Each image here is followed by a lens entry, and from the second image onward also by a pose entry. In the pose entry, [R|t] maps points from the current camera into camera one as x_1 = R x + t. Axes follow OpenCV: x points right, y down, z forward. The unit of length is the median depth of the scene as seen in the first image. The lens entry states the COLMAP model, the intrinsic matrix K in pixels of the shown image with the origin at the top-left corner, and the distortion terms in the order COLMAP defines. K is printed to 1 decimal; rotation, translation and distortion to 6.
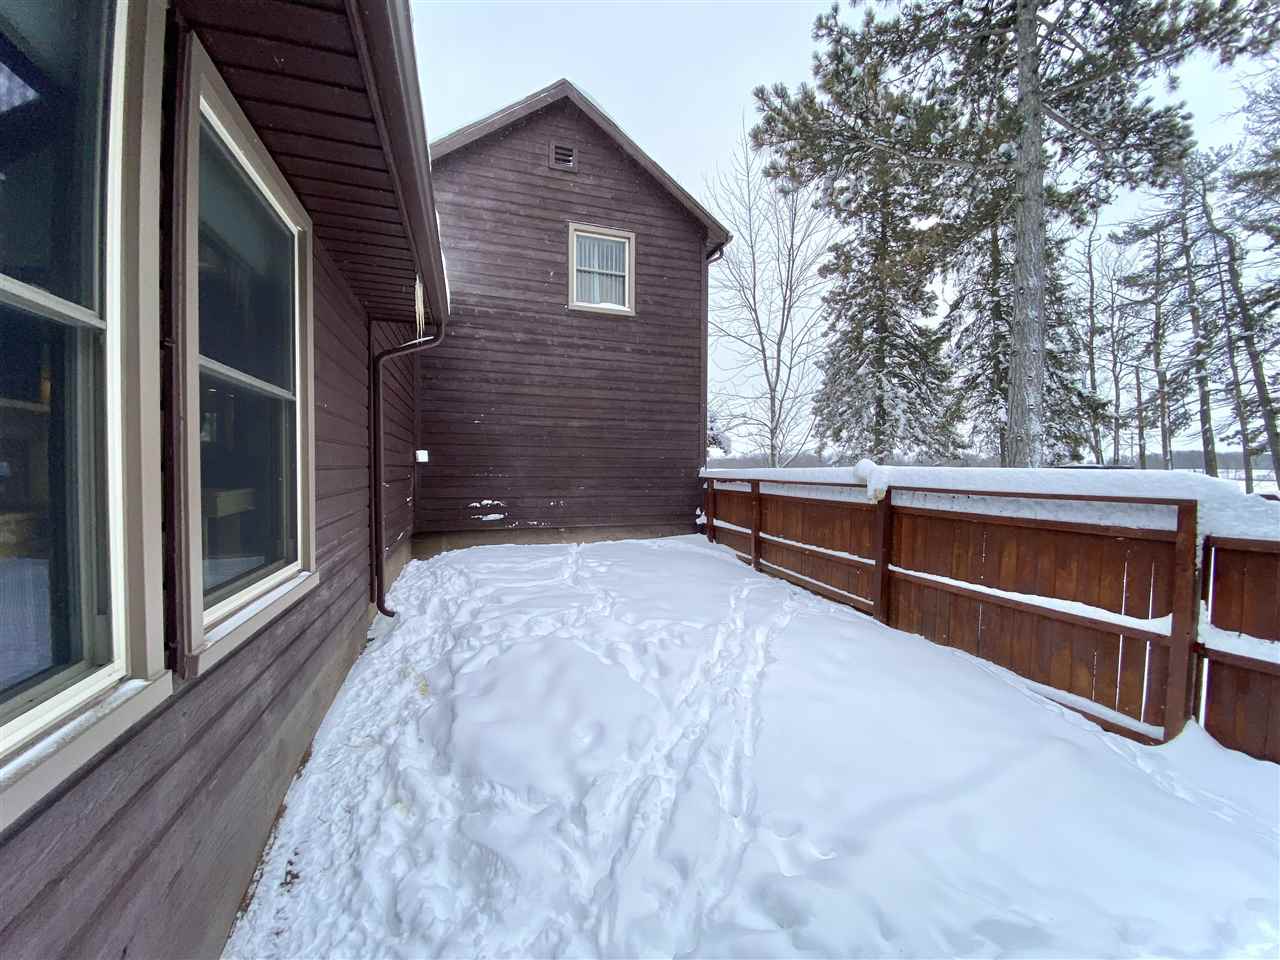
lens RADIAL K [[515.1, 0, 646.6], [0, 515.1, 491.3], [0, 0, 1]] dist [-0.000229, -0.012363]
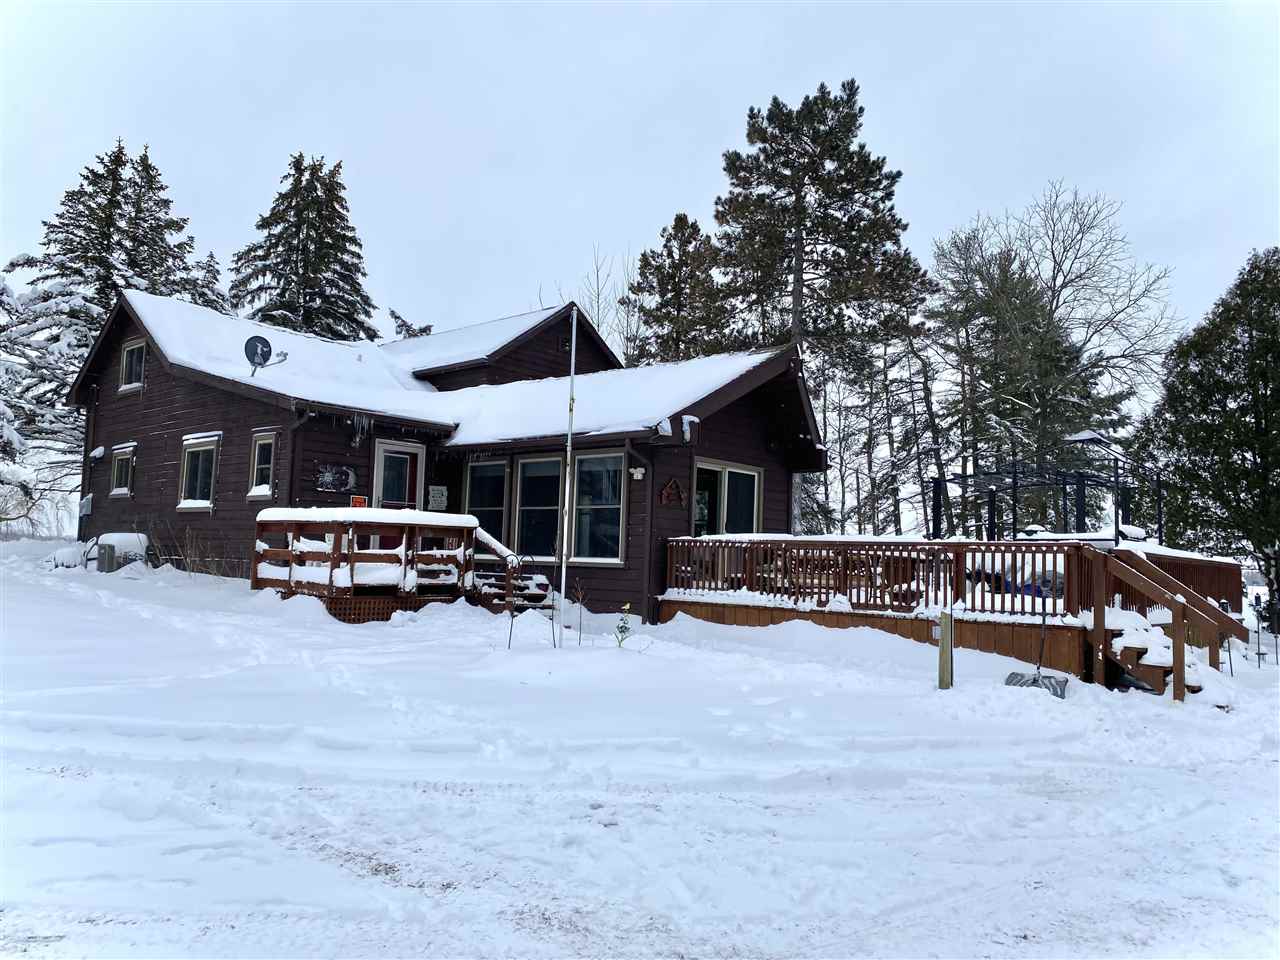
lens RADIAL K [[961.9, 0, 640.0], [0, 961.9, 480.0], [0, 0, 1]] dist [-0.000082, -0.000022]
pose [[0.862254, 0.075828, 0.500767, -0.500391], [-0.020163, 0.993084, -0.115658, 0.032282], [-0.506074, 0.089630, 0.857820, -0.567135]]
